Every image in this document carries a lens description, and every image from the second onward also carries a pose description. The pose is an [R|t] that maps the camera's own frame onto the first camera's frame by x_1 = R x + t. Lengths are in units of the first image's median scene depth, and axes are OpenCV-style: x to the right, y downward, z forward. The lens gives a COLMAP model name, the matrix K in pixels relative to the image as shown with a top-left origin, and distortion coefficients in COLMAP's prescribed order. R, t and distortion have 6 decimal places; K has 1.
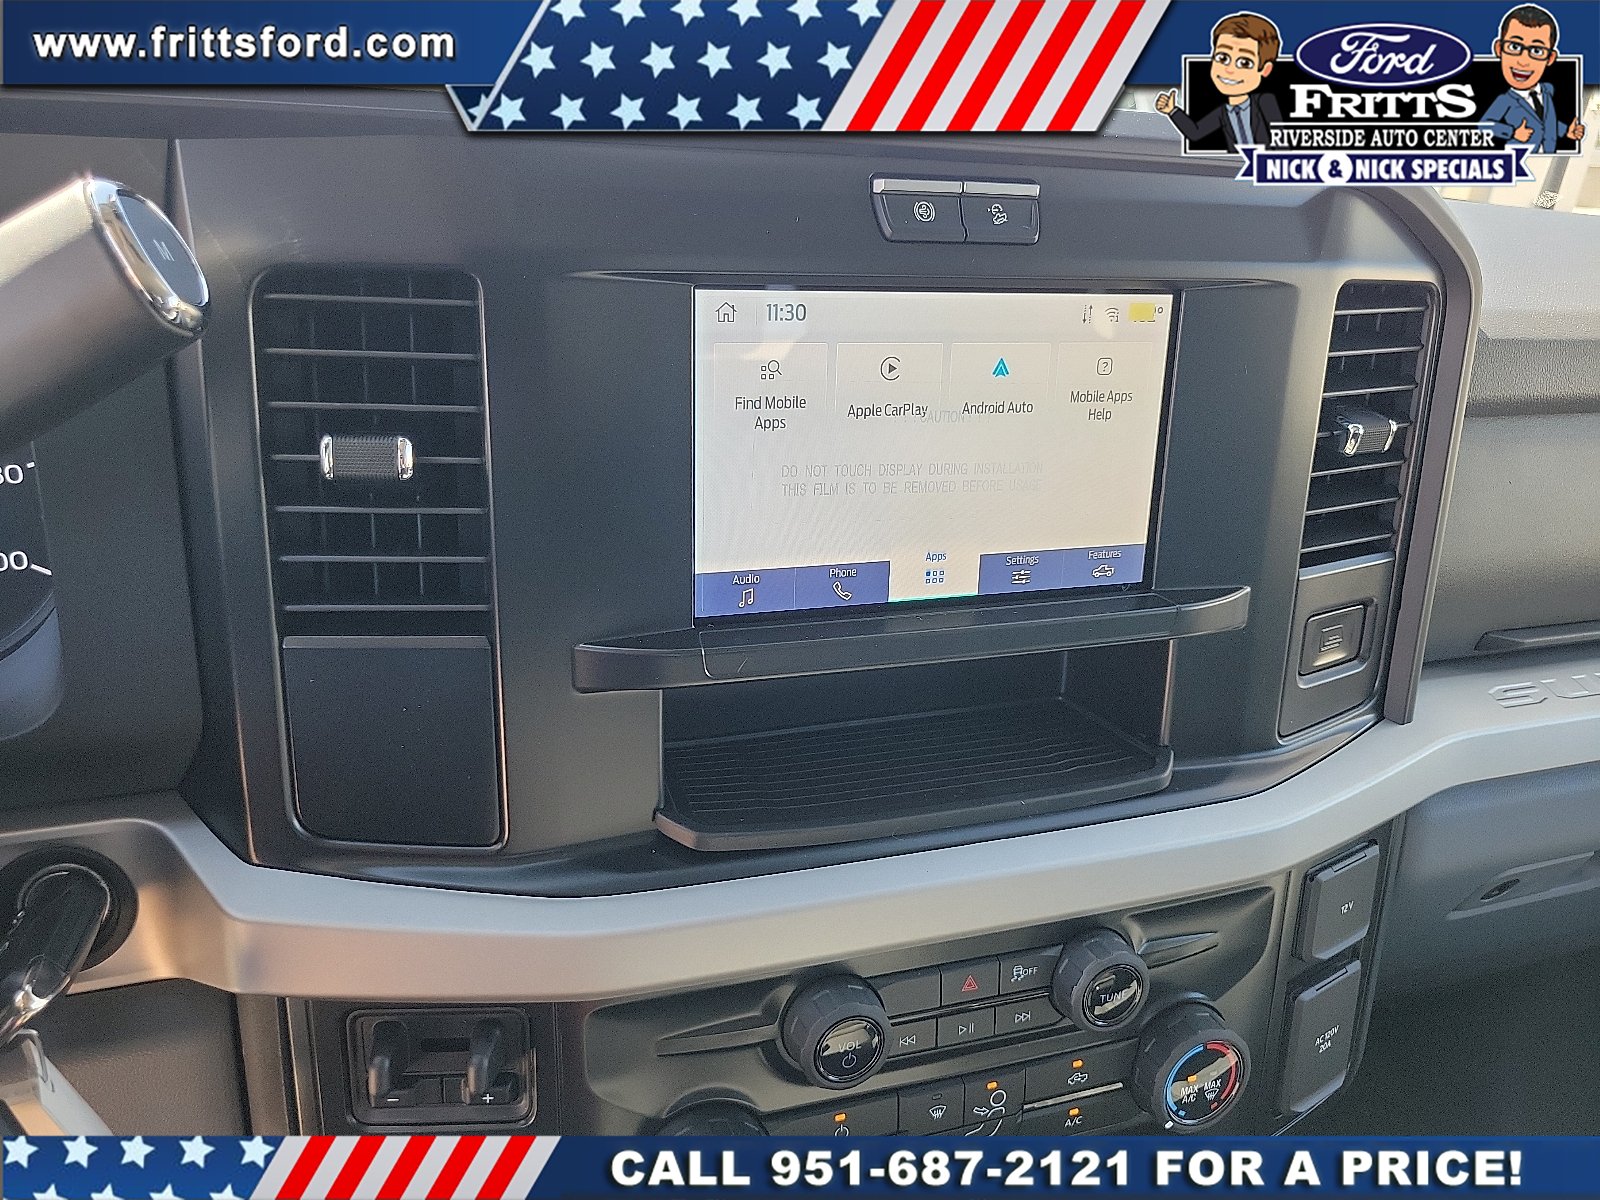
lens RADIAL K [[1223.3, 0, 792.2], [0, 1223.3, 601.6], [0, 0, 1]] dist [0.011061, -0.015866]
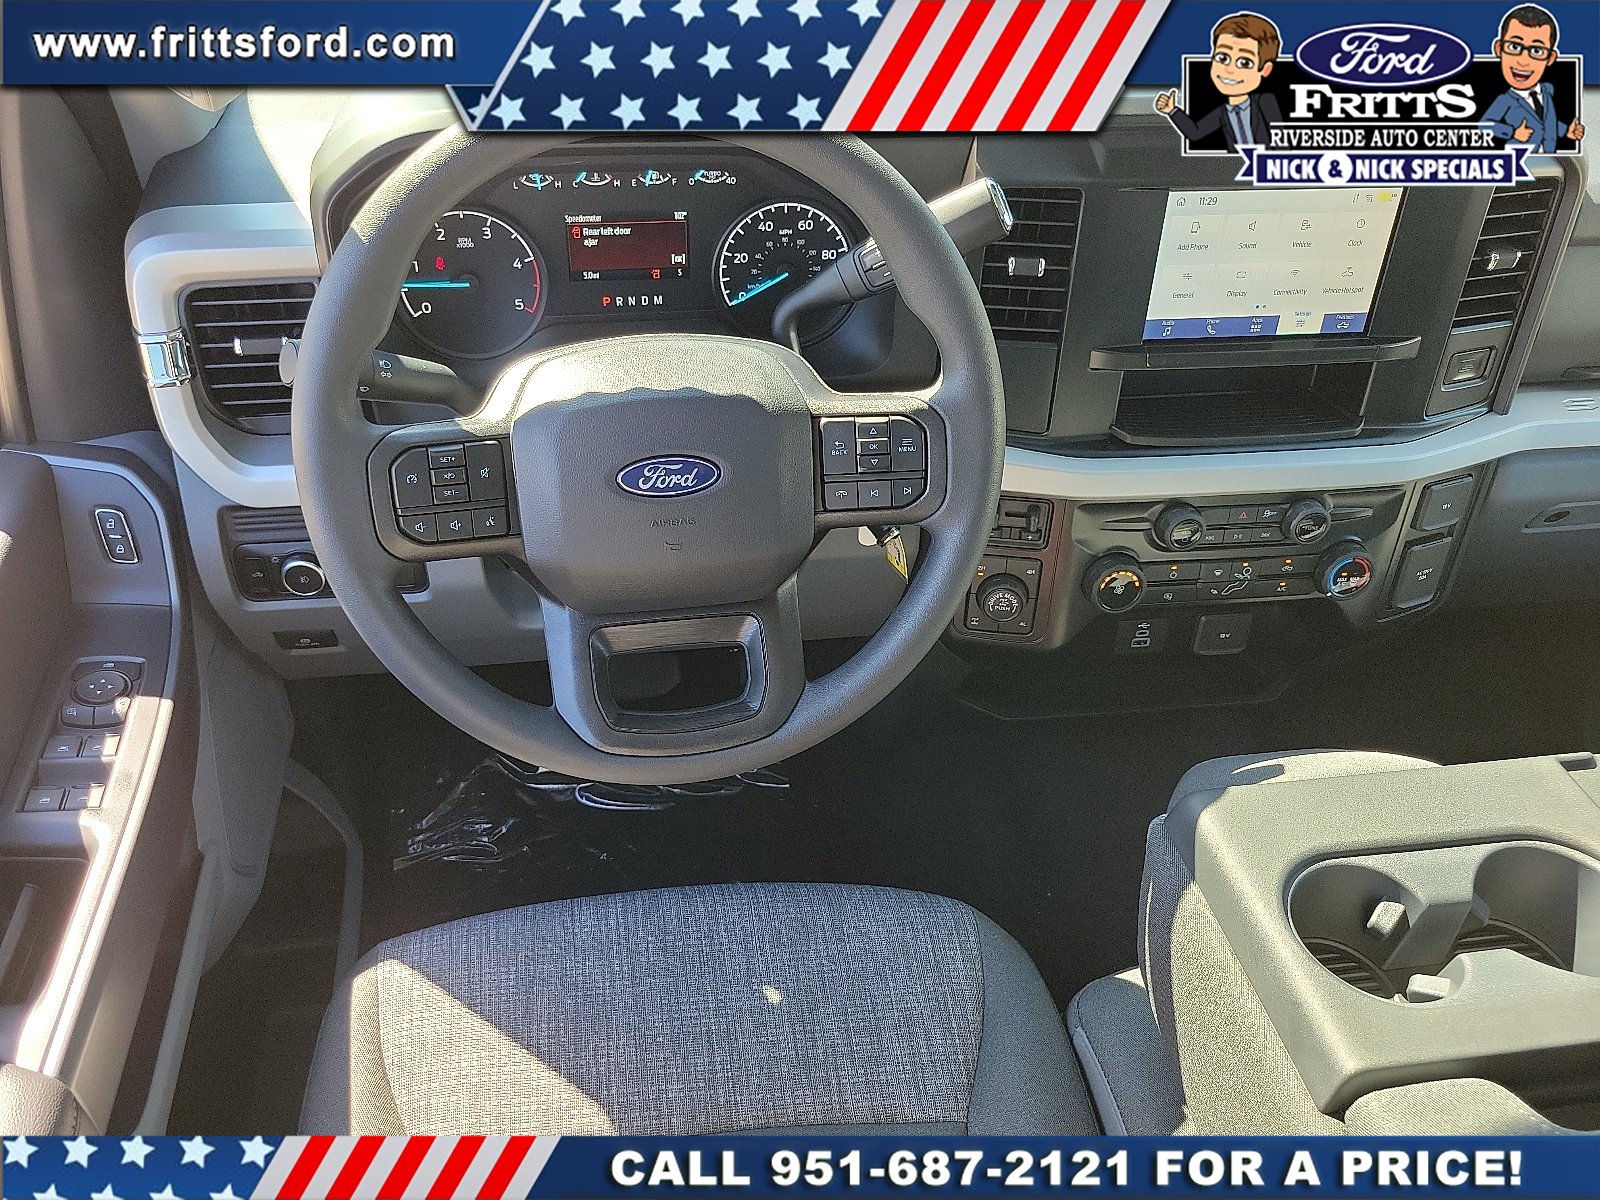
lens RADIAL K [[1223.3, 0, 784.4], [0, 1223.3, 607.9], [0, 0, 1]] dist [0.011061, -0.015866]
pose [[0.978850, 0.104054, -0.176142, -0.236569], [-0.053613, 0.961372, 0.269982, -0.070655], [0.197431, -0.254829, 0.946617, -1.187128]]
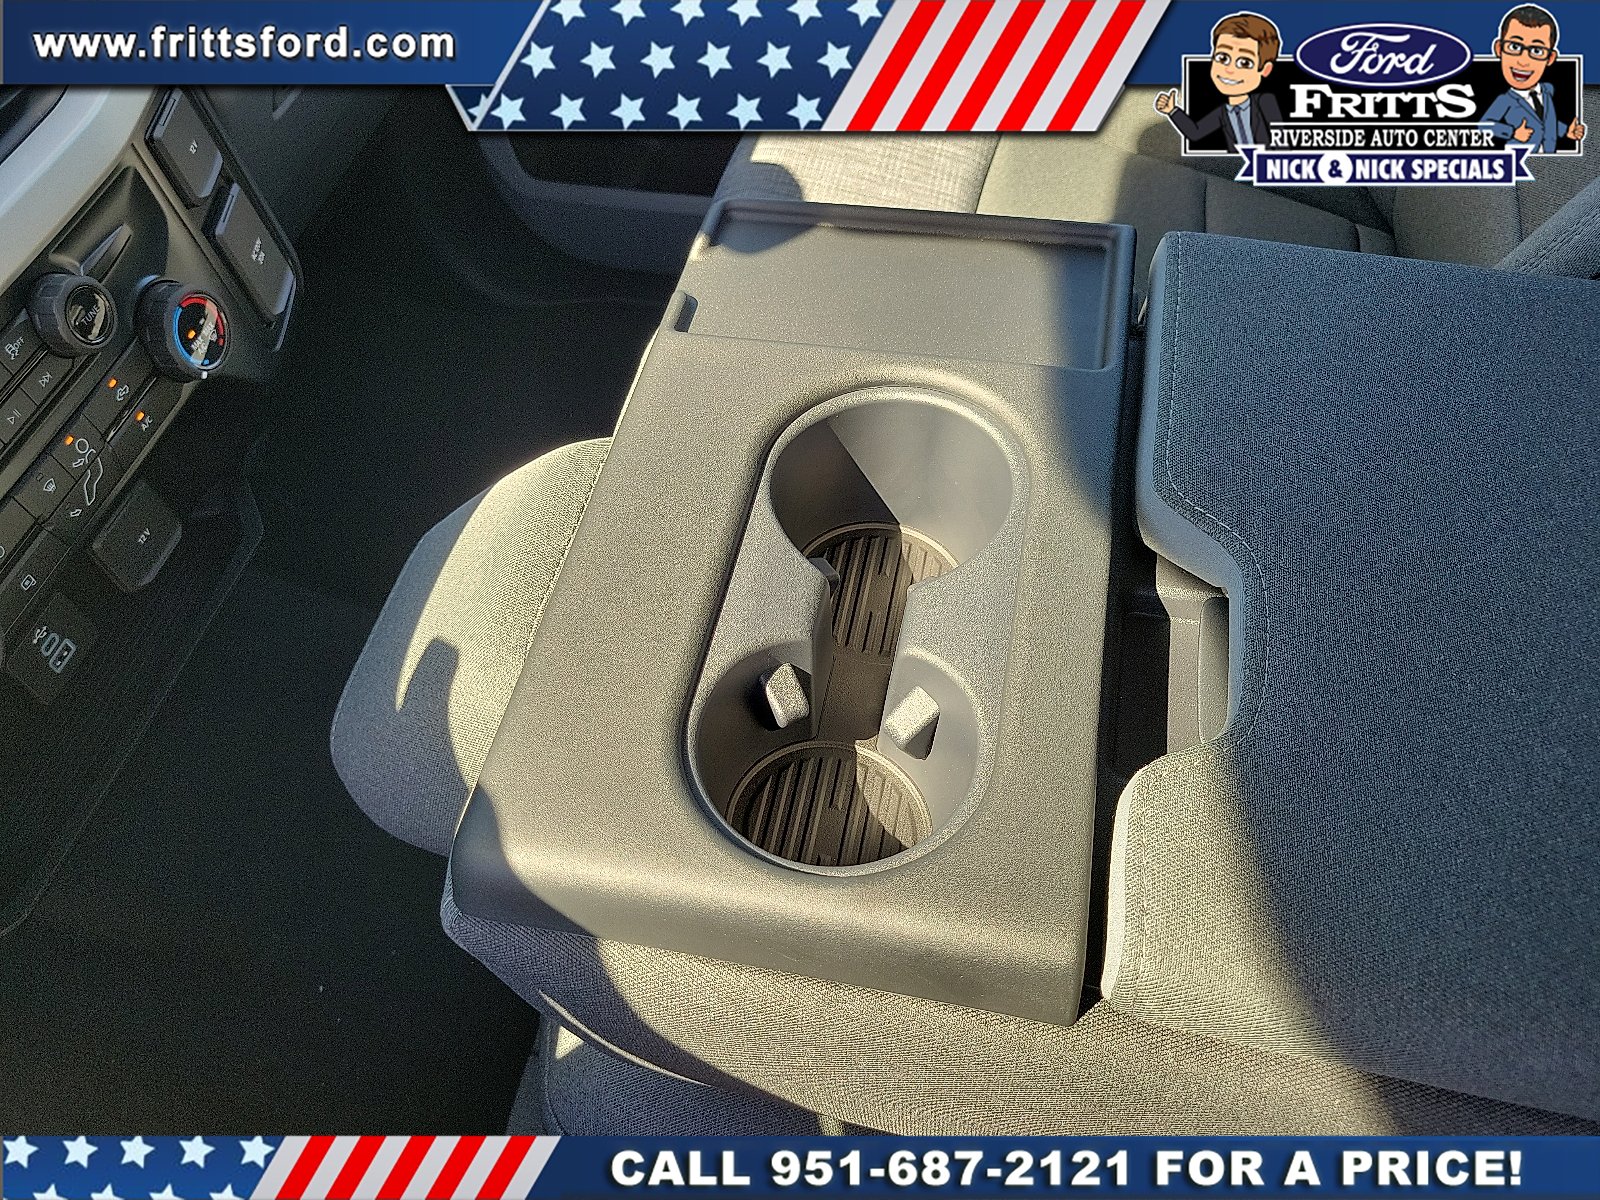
lens RADIAL K [[1223.3, 0, 799.8], [0, 1223.3, 609.0], [0, 0, 1]] dist [0.011061, -0.015866]
pose [[0.531513, -0.728900, 0.431507, -0.093574], [0.396857, 0.664340, 0.633369, 0.023542], [-0.748331, -0.165398, 0.642374, -0.333358]]
